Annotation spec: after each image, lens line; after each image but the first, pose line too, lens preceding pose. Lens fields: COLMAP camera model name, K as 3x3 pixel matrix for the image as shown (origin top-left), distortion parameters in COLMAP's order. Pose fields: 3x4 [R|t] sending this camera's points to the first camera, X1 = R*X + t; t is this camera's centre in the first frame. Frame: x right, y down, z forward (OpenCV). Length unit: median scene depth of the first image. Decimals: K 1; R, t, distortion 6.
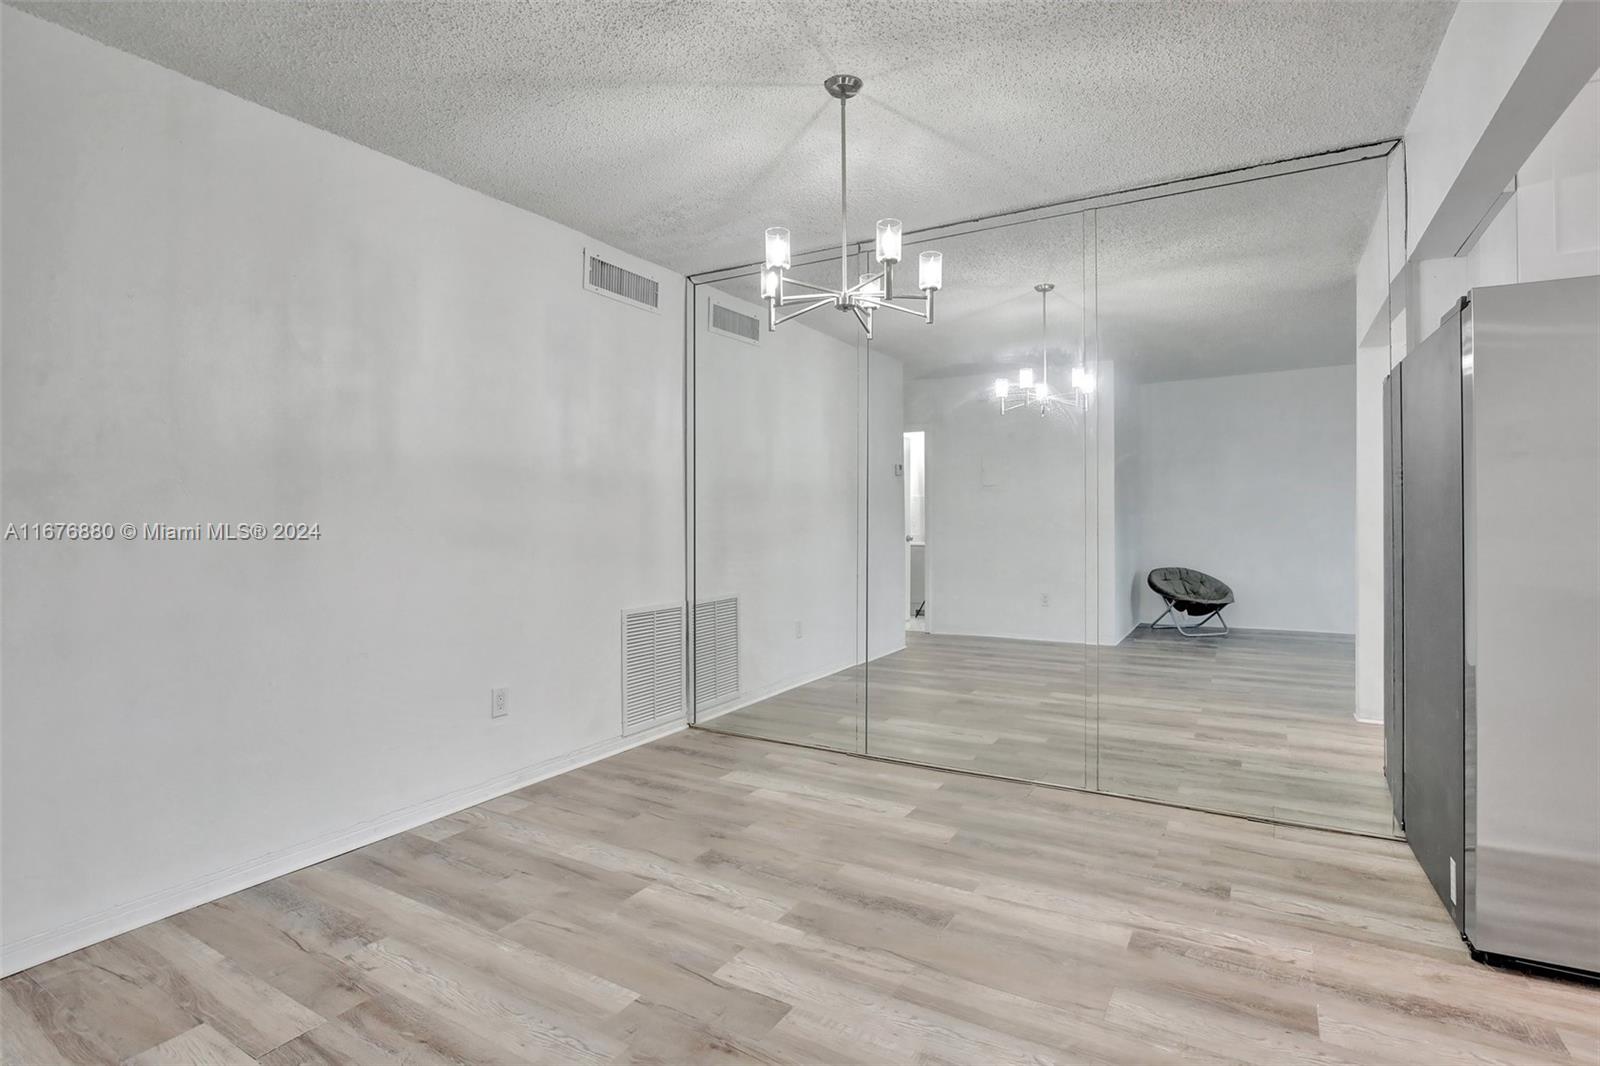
lens RADIAL K [[783.6, 0, 809.3], [0, 783.6, 507.2], [0, 0, 1]] dist [-0.030404, 0.008654]
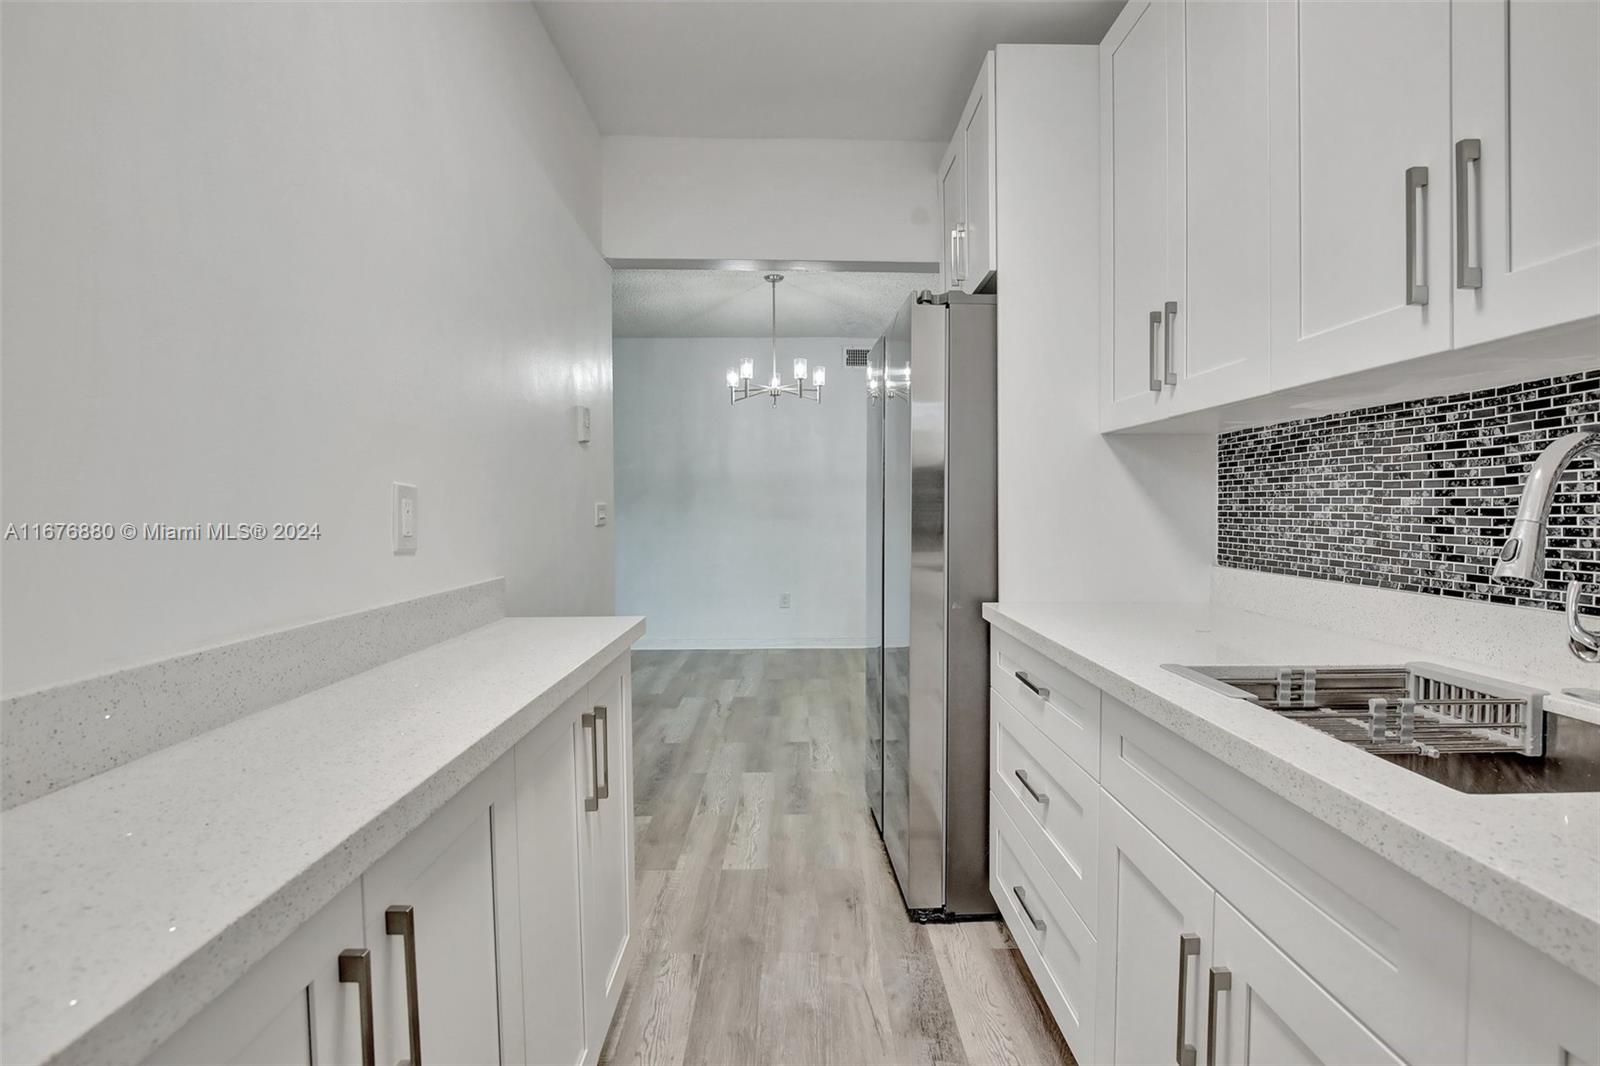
lens RADIAL K [[776.8, 0, 817.1], [0, 776.8, 511.0], [0, 0, 1]] dist [-0.020092, 0.000644]
pose [[0.524913, 0.012354, -0.851066, 1.540406], [0.007989, 0.999779, 0.019440, -0.007279], [0.851118, -0.017003, 0.524698, 0.085329]]
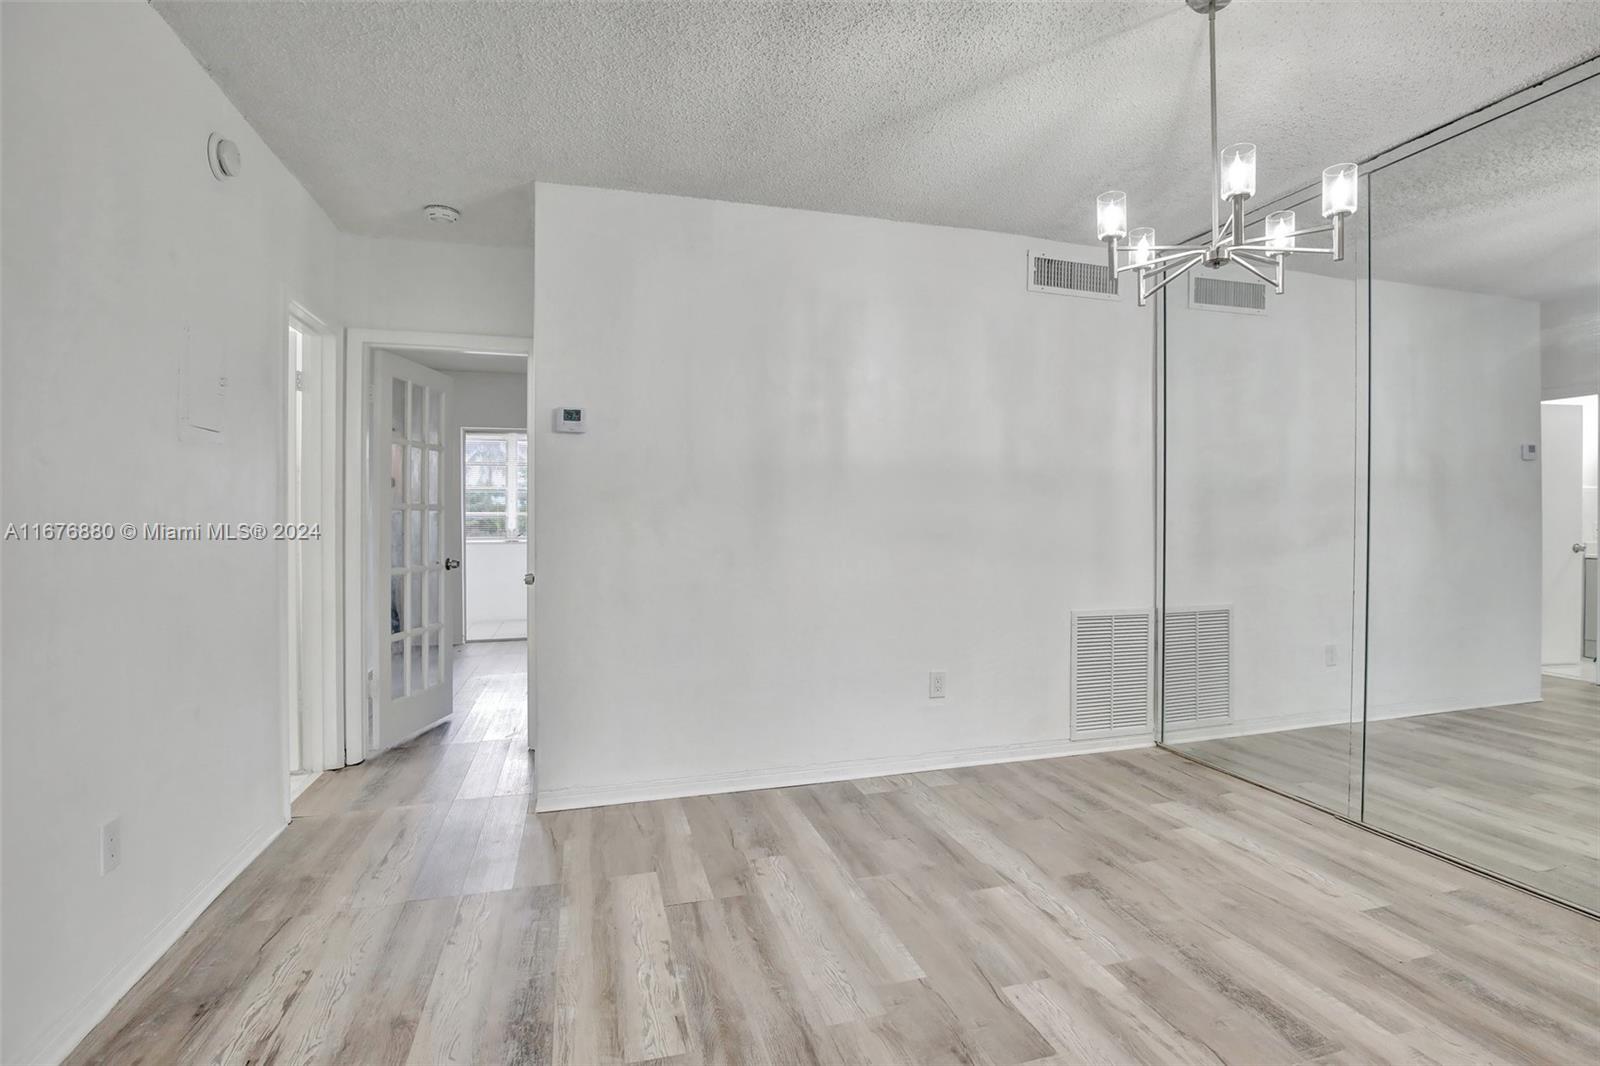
lens RADIAL K [[776.8, 0, 817.1], [0, 776.8, 511.0], [0, 0, 1]] dist [-0.020092, 0.000644]
pose [[0.733861, -0.001033, -0.679299, 0.264543], [0.004945, 0.999980, 0.003821, 0.000927], [0.679281, -0.006164, 0.733852, 0.102757]]
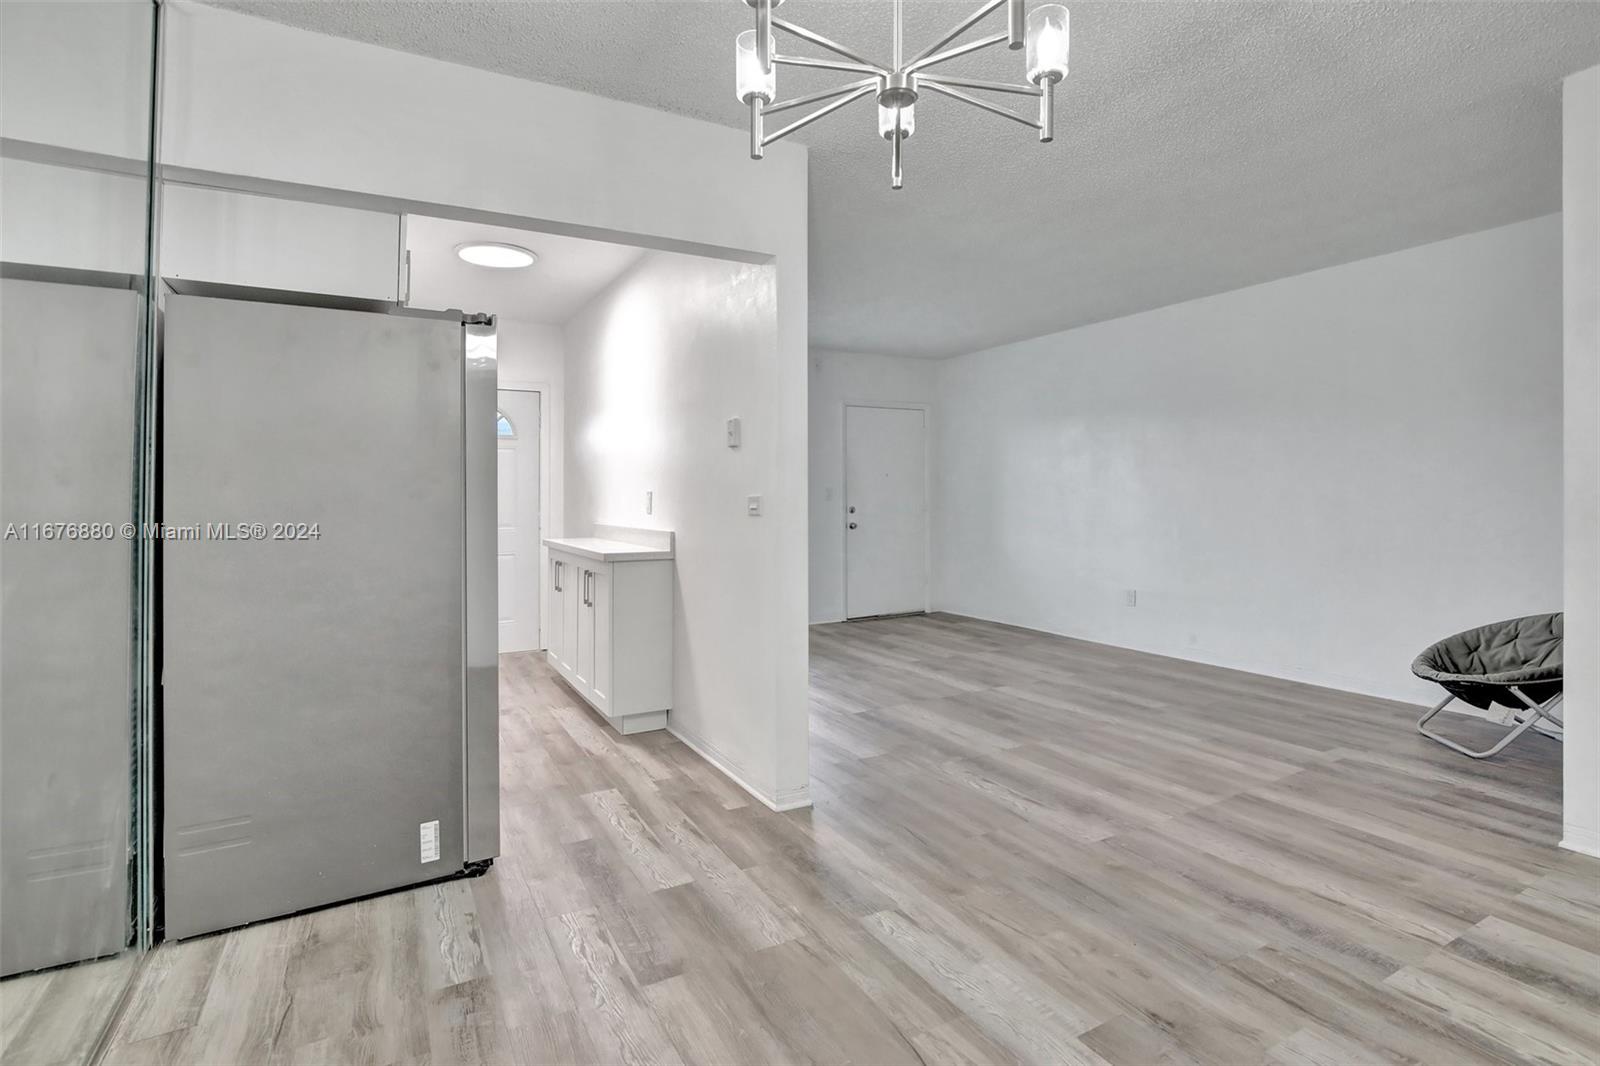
lens RADIAL K [[800.5, 0, 830.6], [0, 800.5, 504.0], [0, 0, 1]] dist [-0.022125, 0.001135]
pose [[-0.868954, 0.006066, 0.494856, -0.159124], [0.007624, 0.999970, 0.001129, 0.012940], [-0.494834, 0.004754, -0.868974, 1.331984]]
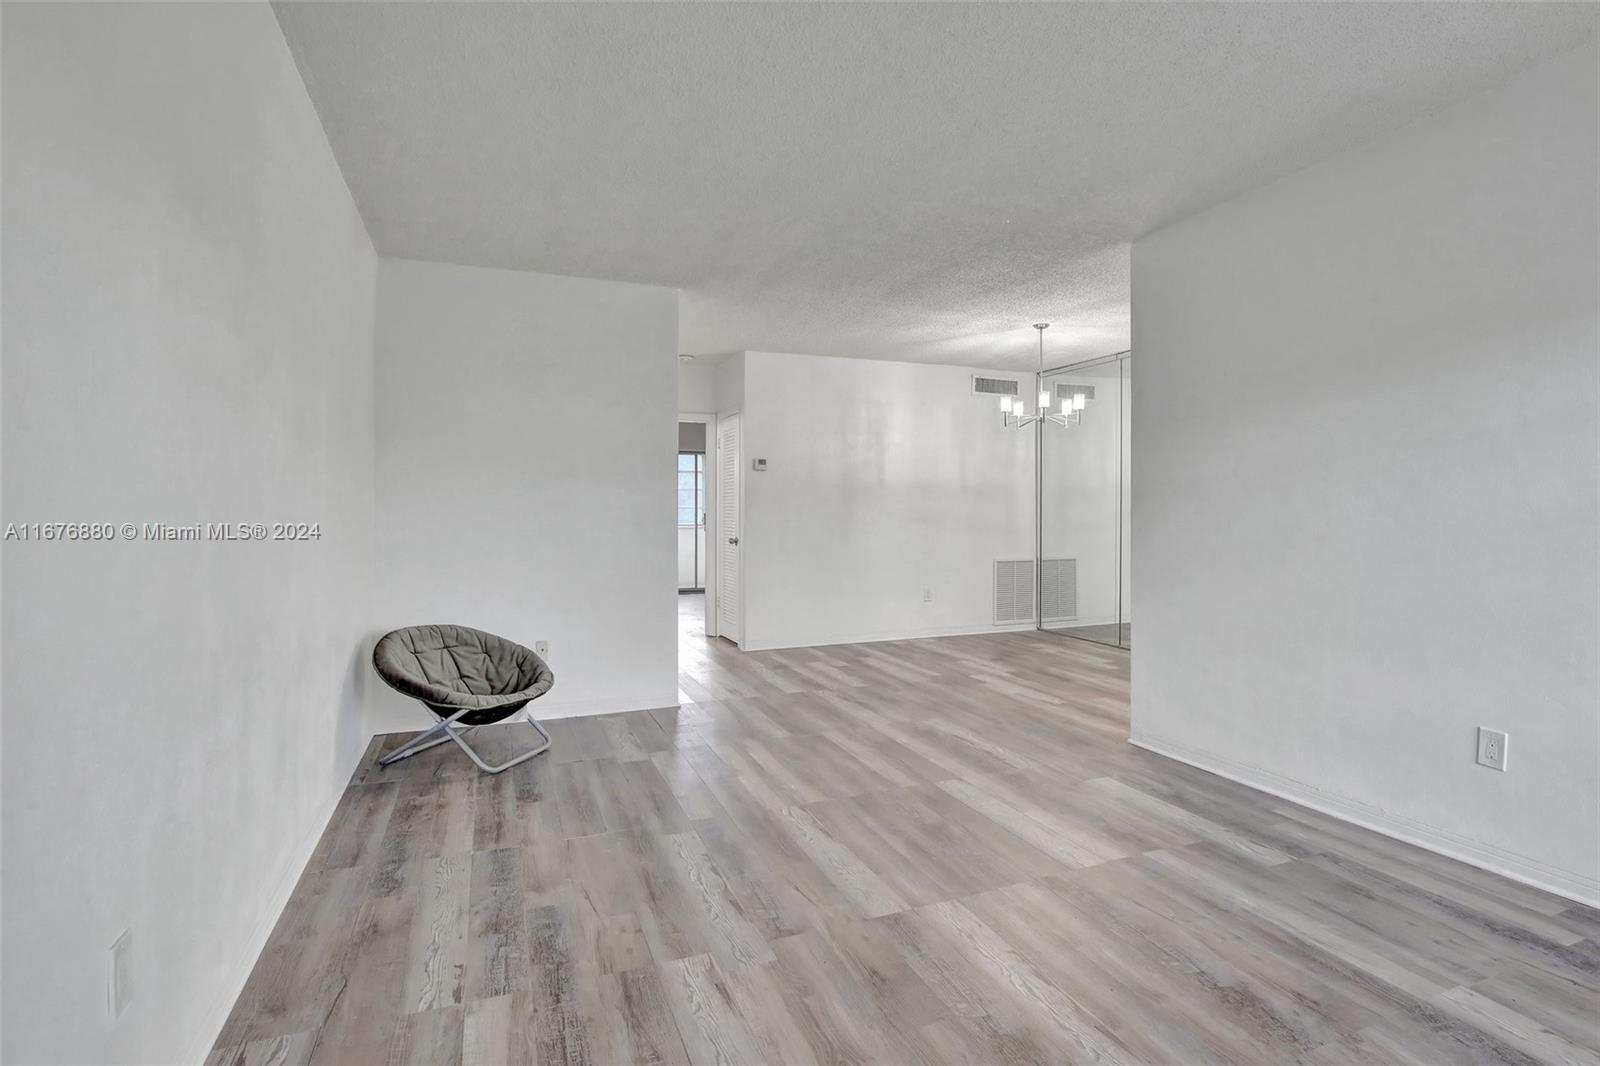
lens RADIAL K [[800.5, 0, 830.6], [0, 800.5, 504.0], [0, 0, 1]] dist [-0.022125, 0.001135]
pose [[0.802713, -0.004799, -0.596347, 0.866921], [0.005779, 0.999983, -0.000269, -0.006071], [0.596338, -0.003231, 0.802727, -1.159171]]
